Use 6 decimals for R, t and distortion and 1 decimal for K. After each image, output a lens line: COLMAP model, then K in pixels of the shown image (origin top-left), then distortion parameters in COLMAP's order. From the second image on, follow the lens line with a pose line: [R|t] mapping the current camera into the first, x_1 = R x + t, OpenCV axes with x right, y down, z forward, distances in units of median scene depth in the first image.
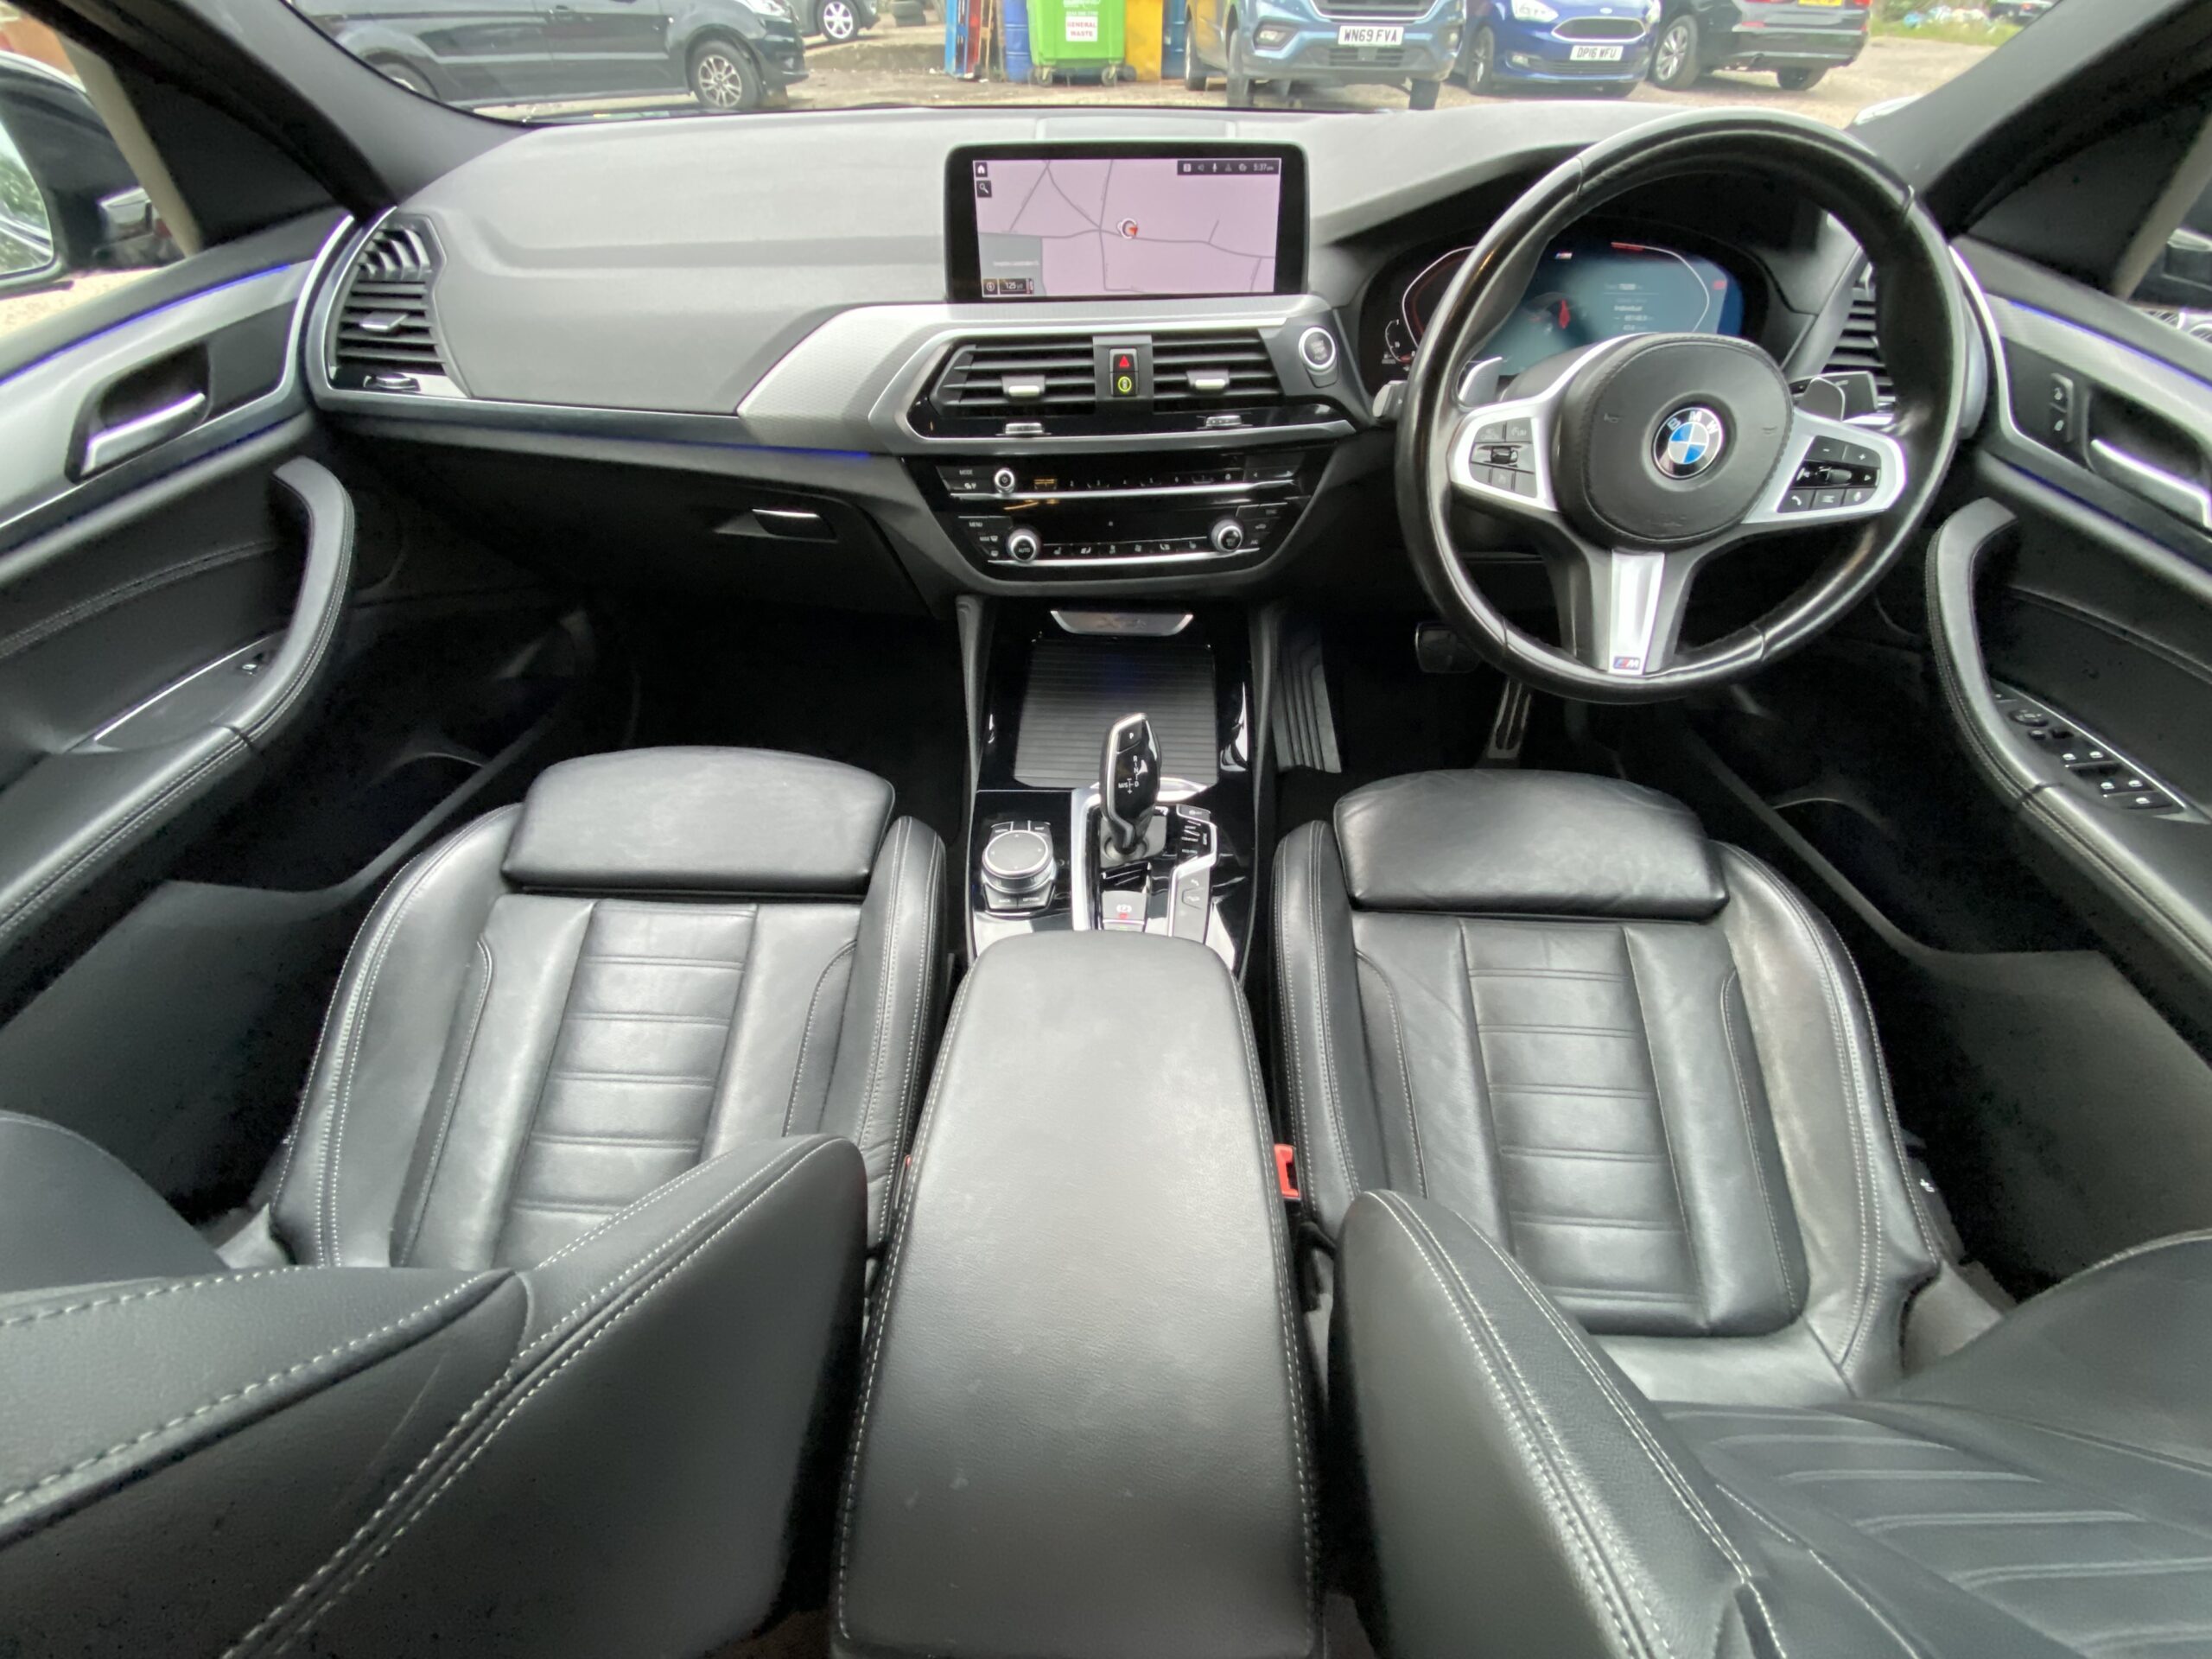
lens RADIAL K [[897.1, 0, 1097.1], [0, 897.1, 843.2], [0, 0, 1]] dist [-0.007505, -0.003485]
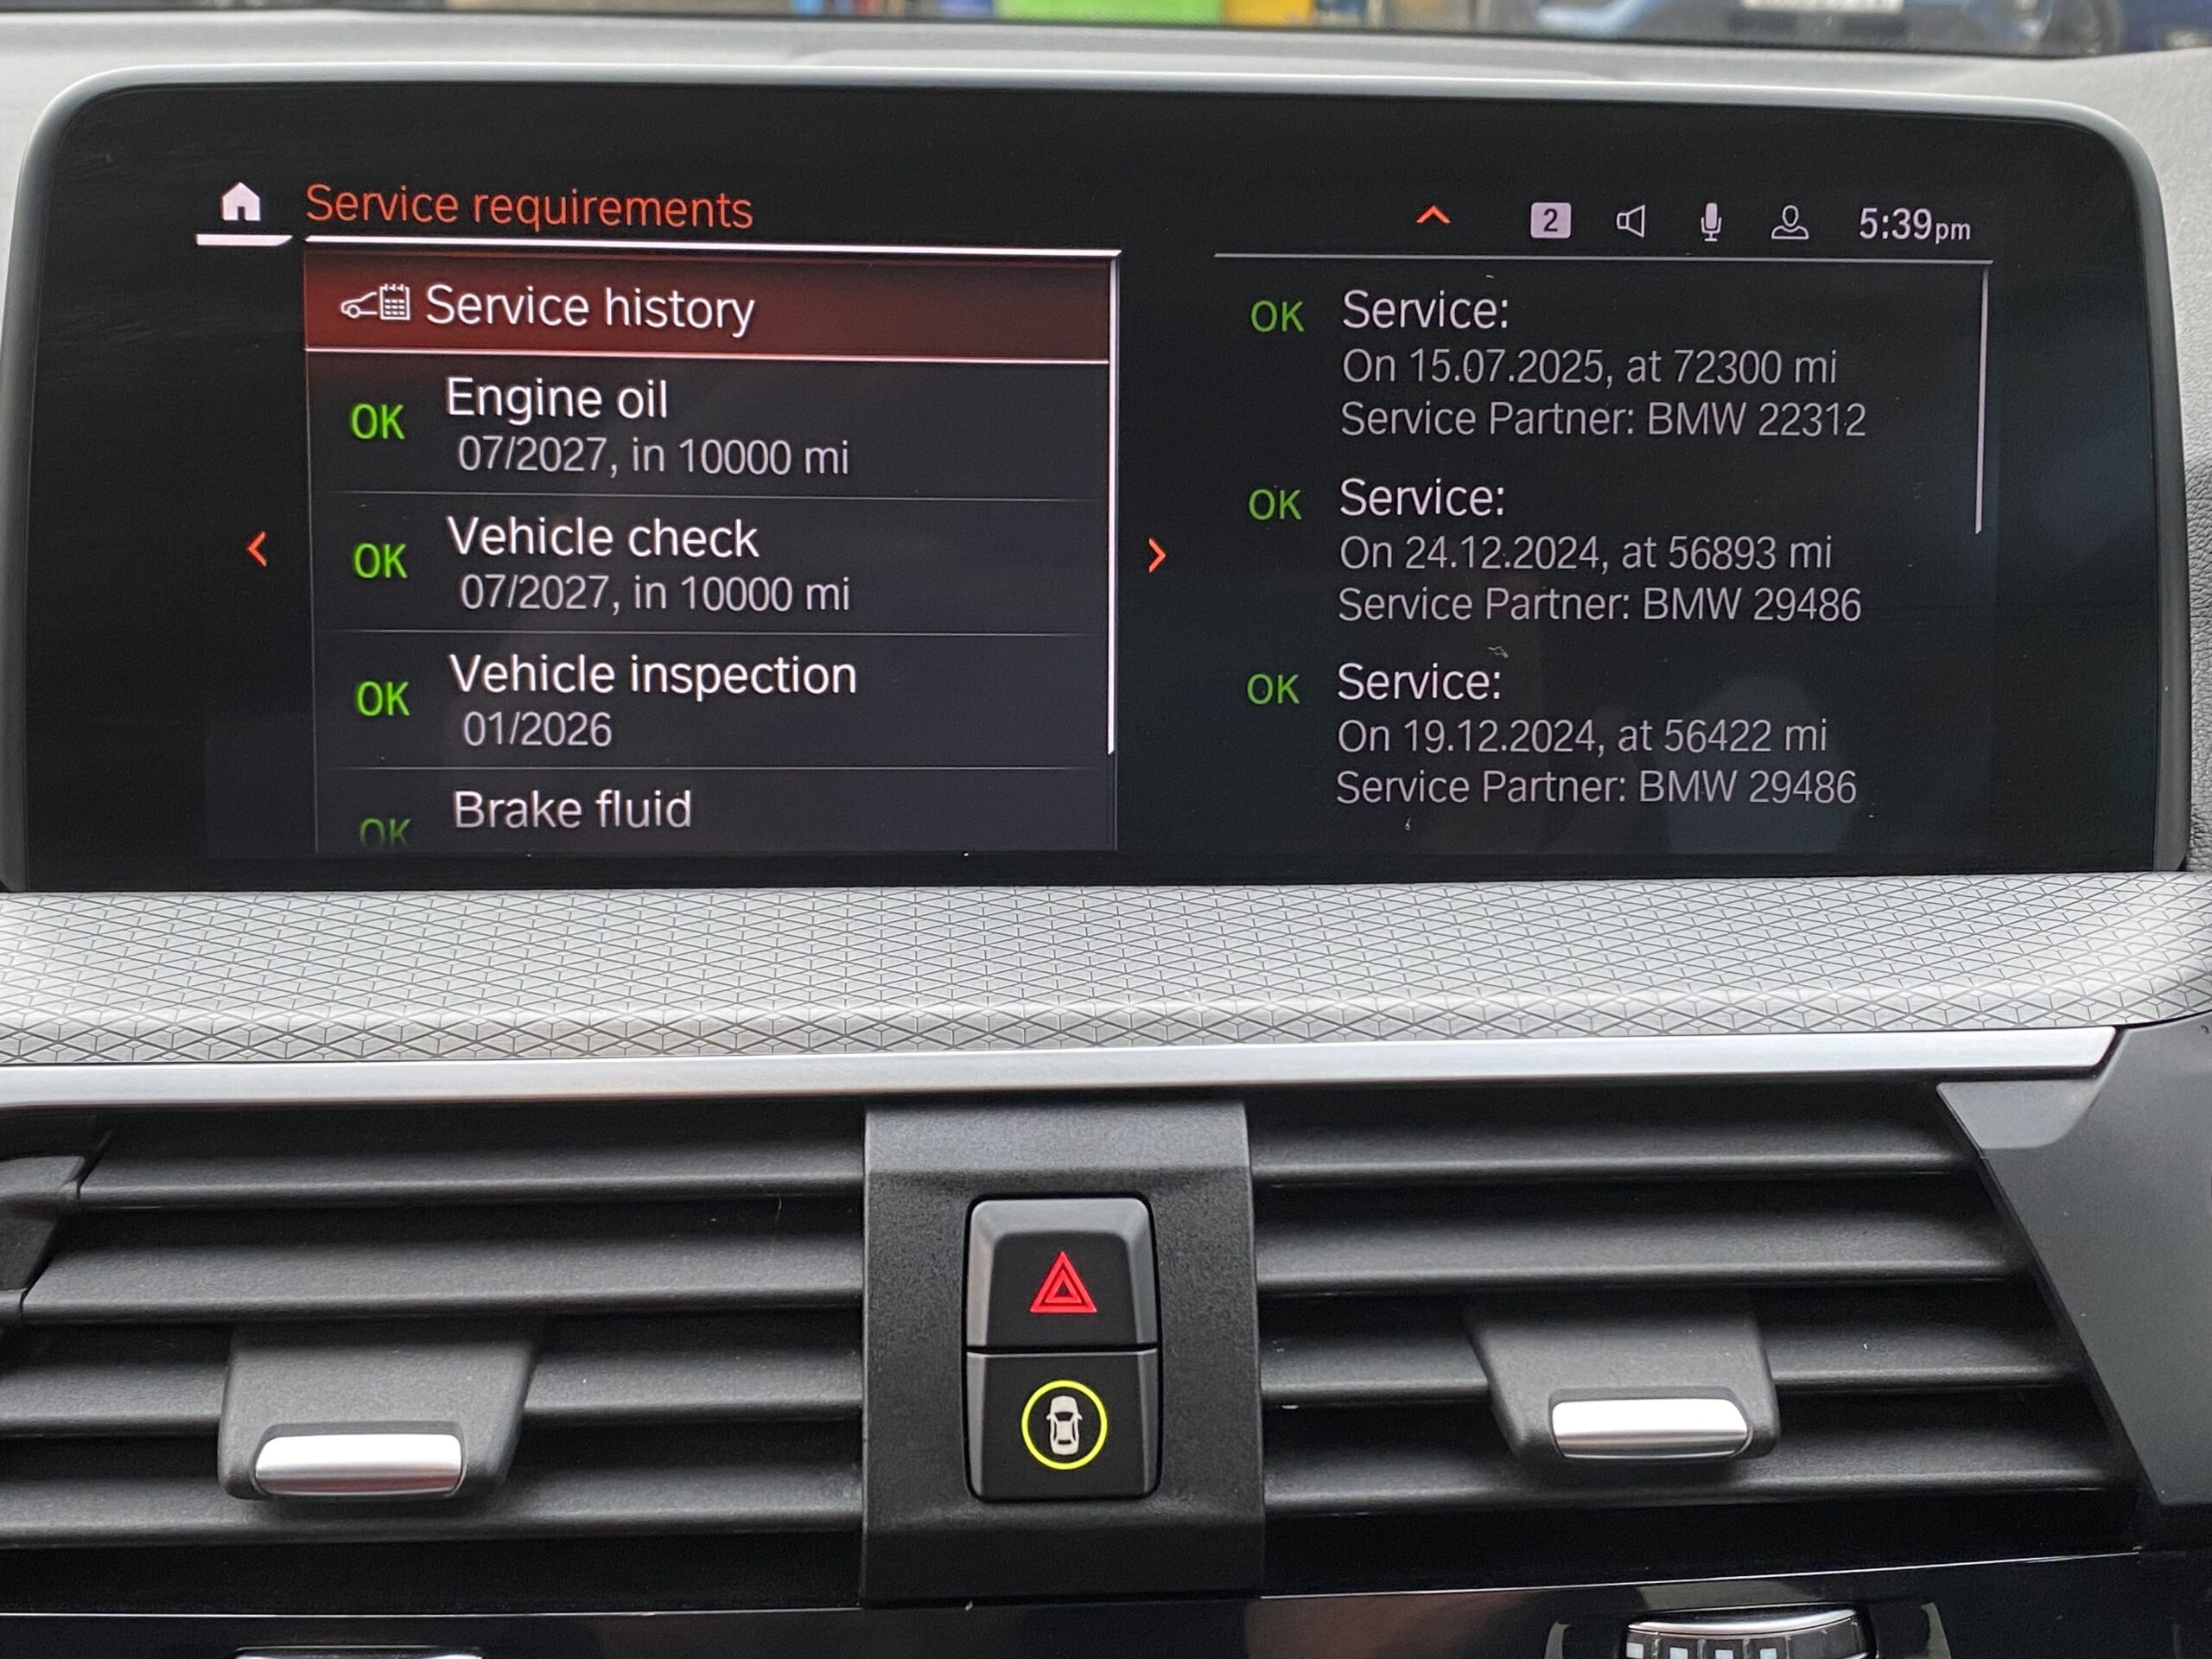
lens RADIAL K [[2522.0, 0, 1070.2], [0, 2522.0, 830.4], [0, 0, 1]] dist [0.060894, 0.000000]
pose [[0.999170, 0.025509, -0.031752, 0.042850], [-0.036687, 0.902280, -0.429587, -0.424654], [0.017691, 0.430396, 0.902467, 0.588137]]
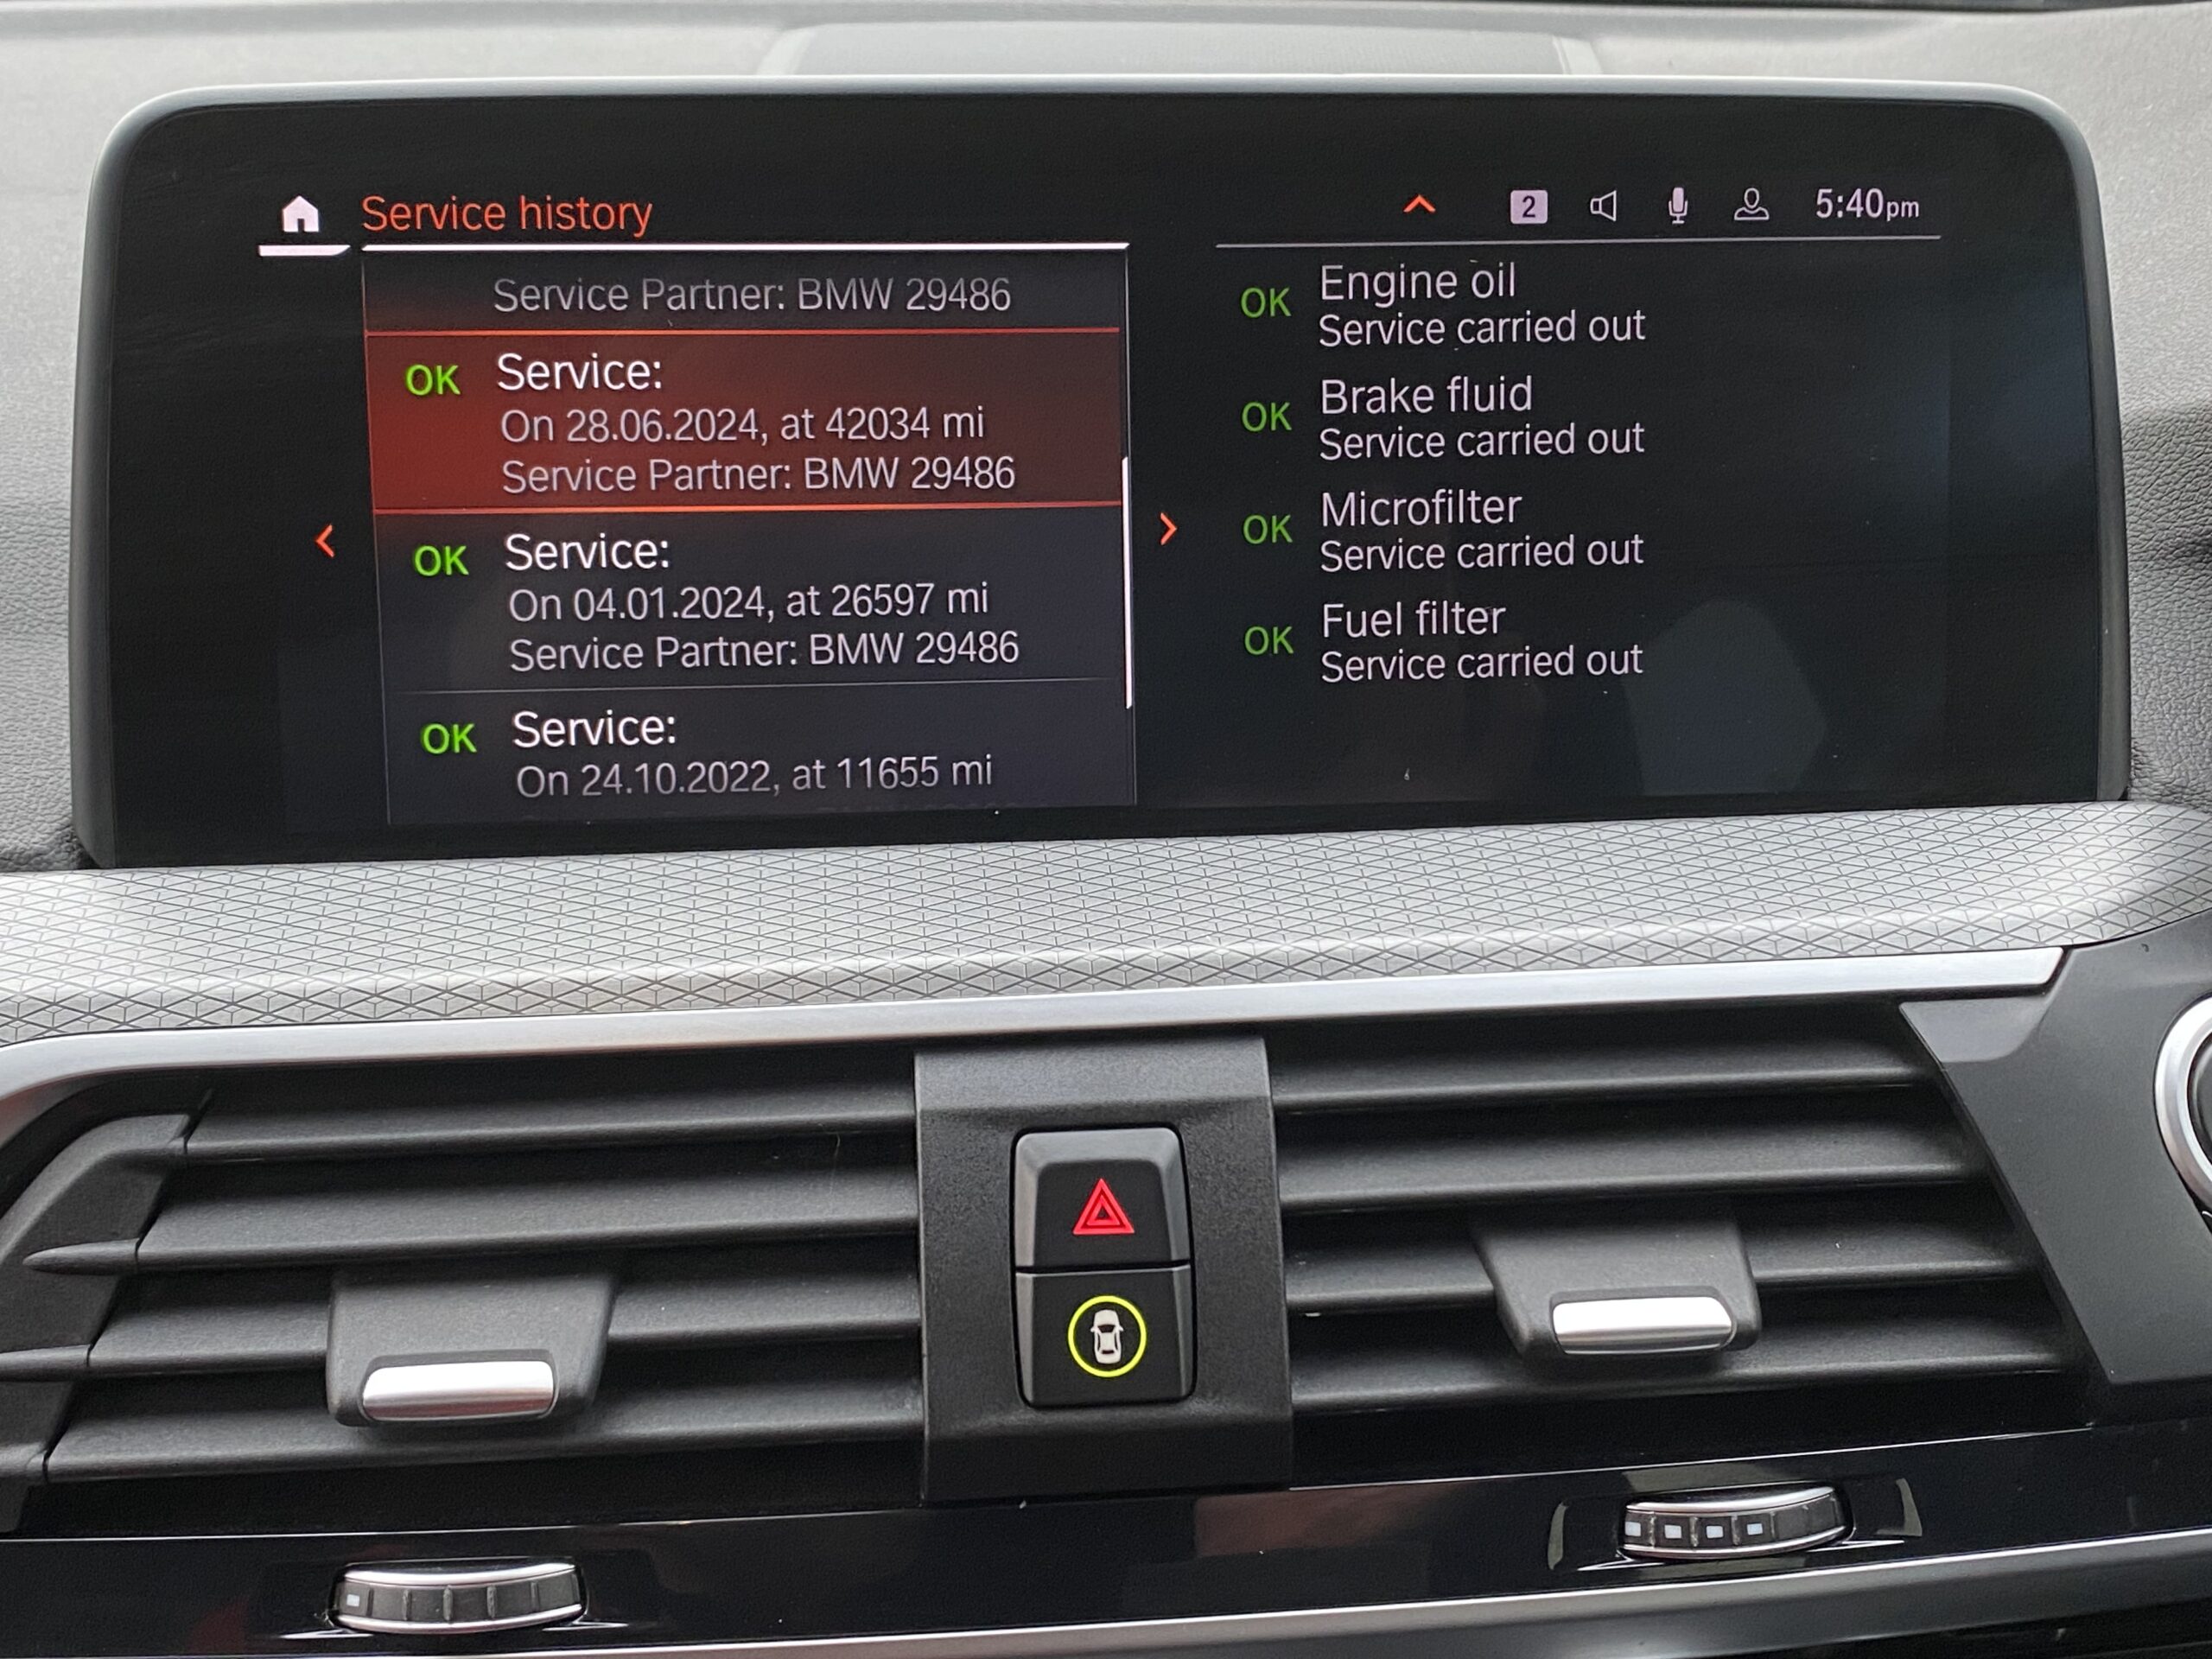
lens RADIAL K [[2522.0, 0, 1087.6], [0, 2522.0, 826.4], [0, 0, 1]] dist [0.060894, 0.000000]
pose [[0.999910, 0.002696, -0.013165, 0.033421], [-0.007845, 0.912519, -0.408959, -0.413499], [0.010910, 0.409025, 0.912458, 0.555698]]
